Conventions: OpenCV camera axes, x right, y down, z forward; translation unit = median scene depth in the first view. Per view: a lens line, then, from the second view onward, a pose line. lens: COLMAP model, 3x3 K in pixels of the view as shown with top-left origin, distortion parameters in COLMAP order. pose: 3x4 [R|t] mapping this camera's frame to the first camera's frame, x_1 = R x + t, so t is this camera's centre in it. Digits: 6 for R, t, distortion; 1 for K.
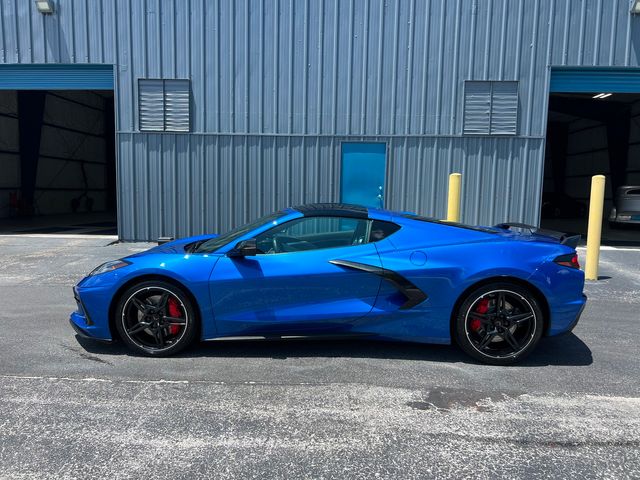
lens RADIAL K [[483.0, 0, 319.6], [0, 483.0, 240.2], [0, 0, 1]] dist [0.051341, -0.052903]
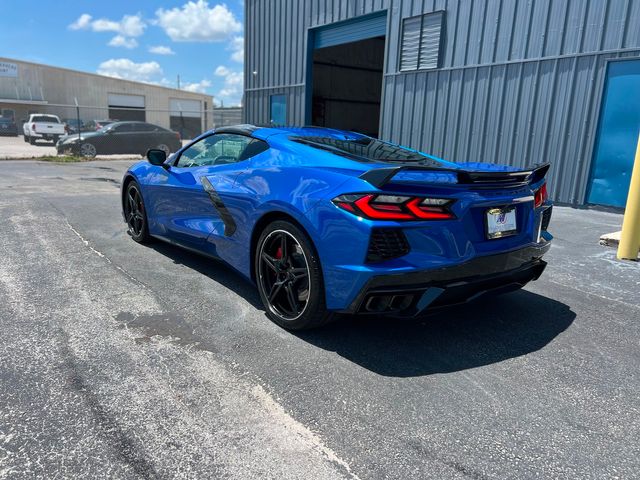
lens RADIAL K [[483.0, 0, 318.1], [0, 483.0, 240.0], [0, 0, 1]] dist [0.051341, -0.052903]
pose [[0.631908, 0.173900, -0.755282, 0.942102], [-0.107232, 0.984748, 0.137017, 0.007945], [0.767590, -0.005592, 0.640917, 0.539913]]
